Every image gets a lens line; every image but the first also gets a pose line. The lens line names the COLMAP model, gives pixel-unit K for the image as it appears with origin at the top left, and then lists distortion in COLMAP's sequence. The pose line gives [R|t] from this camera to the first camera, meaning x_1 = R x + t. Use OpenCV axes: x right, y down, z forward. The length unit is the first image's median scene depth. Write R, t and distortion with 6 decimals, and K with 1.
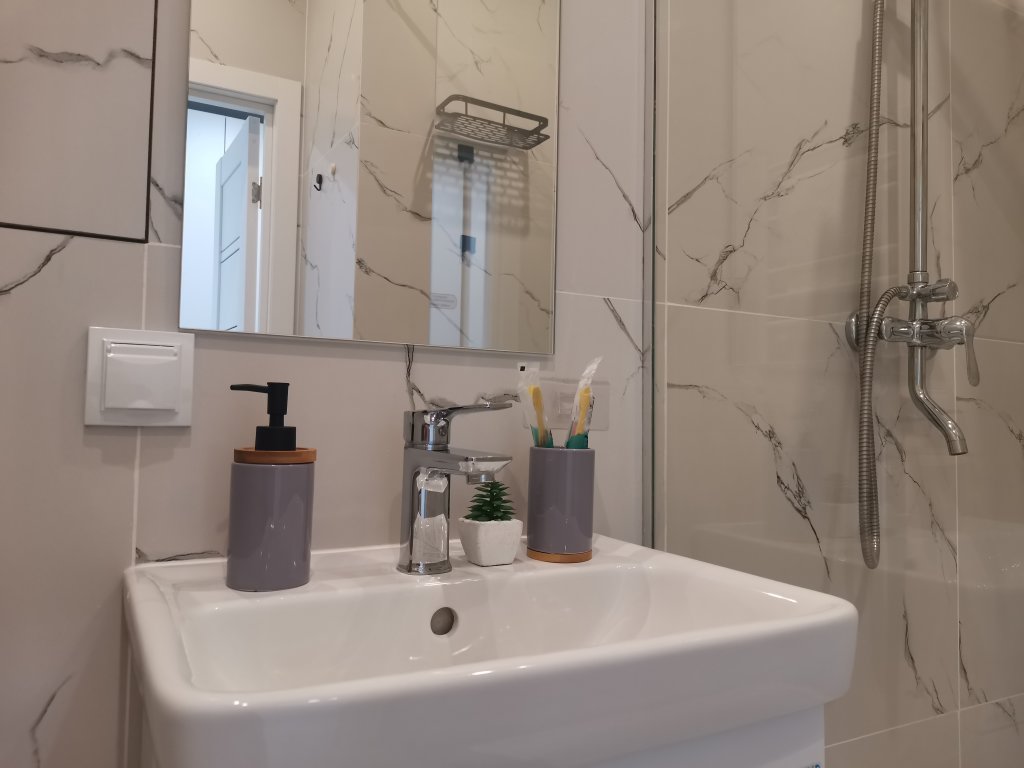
lens RADIAL K [[742.5, 0, 512.0], [0, 742.5, 384.0], [0, 0, 1]] dist [0.054437, -0.066905]
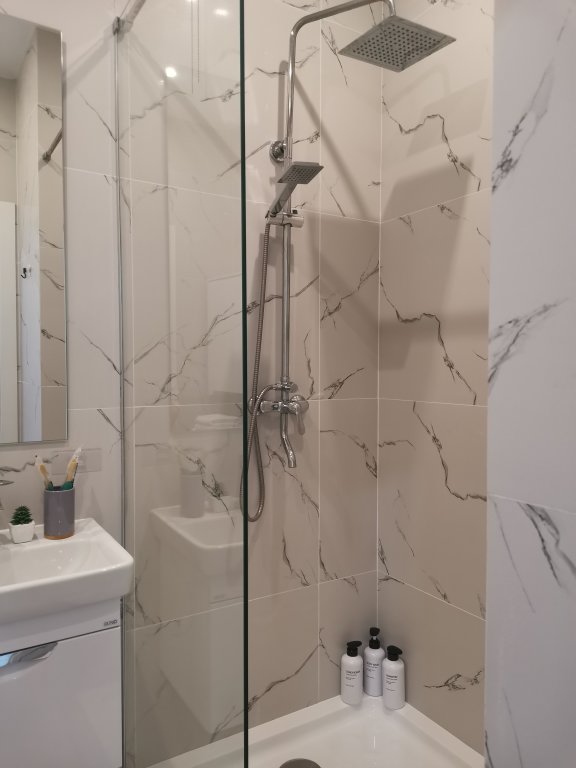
lens RADIAL K [[556.9, 0, 288.0], [0, 556.9, 384.0], [0, 0, 1]] dist [0.054437, -0.066905]
pose [[0.998723, -0.013437, 0.048692, 0.494798], [0.008888, 0.995676, 0.092471, -0.276118], [-0.049724, -0.091920, 0.994524, -0.515199]]
